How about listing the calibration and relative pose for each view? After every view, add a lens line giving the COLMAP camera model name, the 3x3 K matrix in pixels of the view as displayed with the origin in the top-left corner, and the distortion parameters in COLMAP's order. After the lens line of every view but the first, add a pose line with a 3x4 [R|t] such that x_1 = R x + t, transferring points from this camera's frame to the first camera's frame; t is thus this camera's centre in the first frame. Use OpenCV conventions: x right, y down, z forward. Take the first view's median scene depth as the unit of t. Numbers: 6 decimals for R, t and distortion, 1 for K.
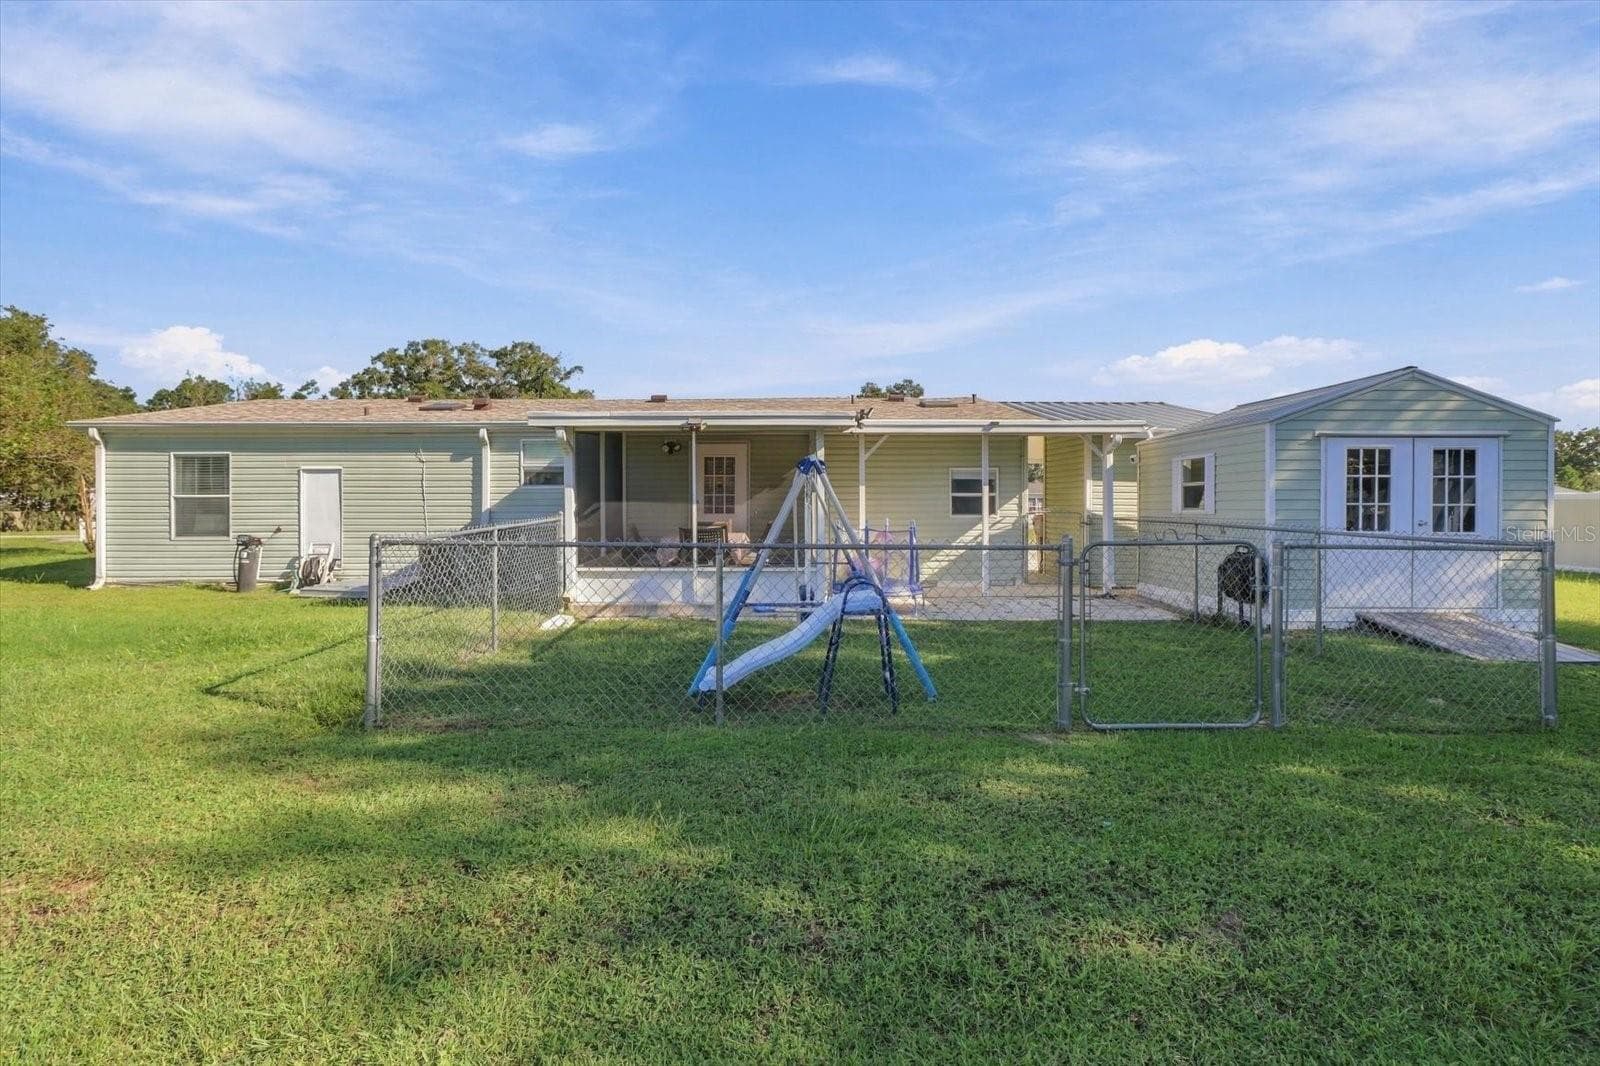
lens RADIAL K [[730.0, 0, 791.9], [0, 730.0, 514.9], [0, 0, 1]] dist [-0.001611, 0.000210]
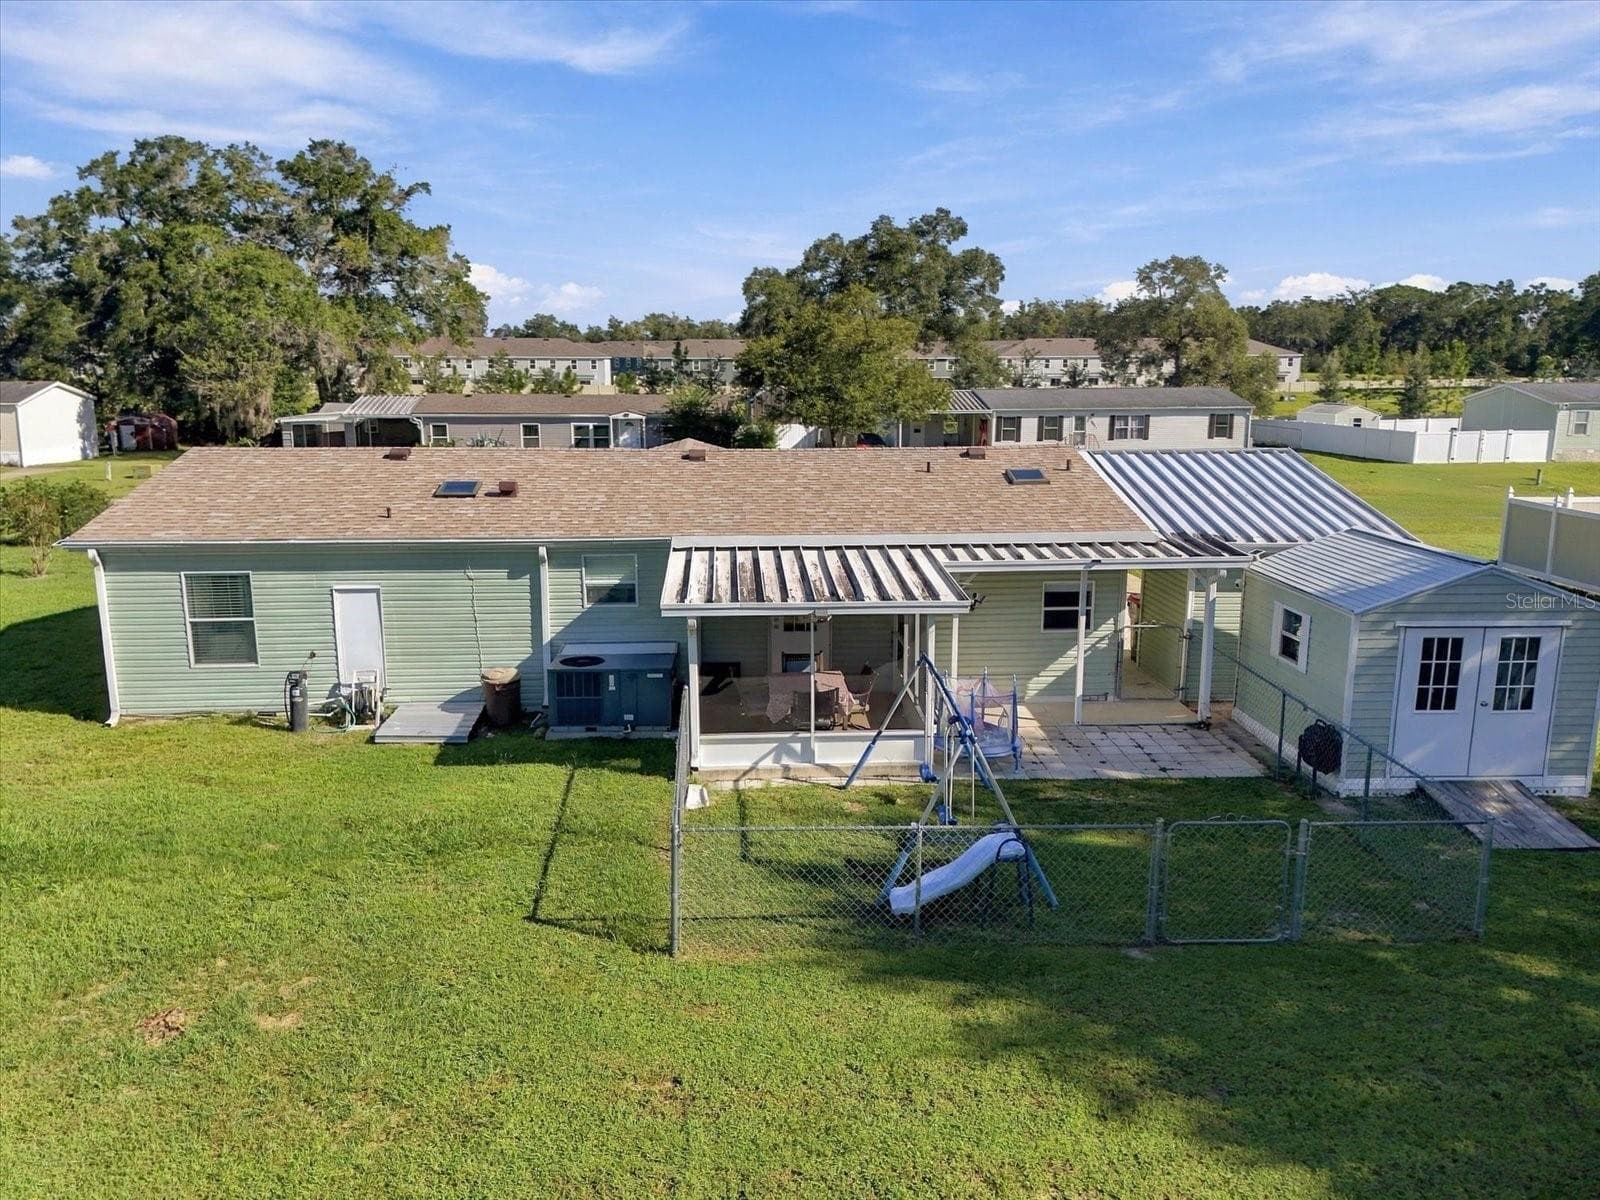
lens RADIAL K [[1147.4, 0, 800.0], [0, 1147.4, 600.0], [0, 0, 1]] dist [0.061980, -0.045559]
pose [[0.998655, -0.009997, 0.050876, -0.172345], [0.000133, 0.981725, 0.190304, -0.322198], [-0.051849, -0.190041, 0.980406, -0.434123]]
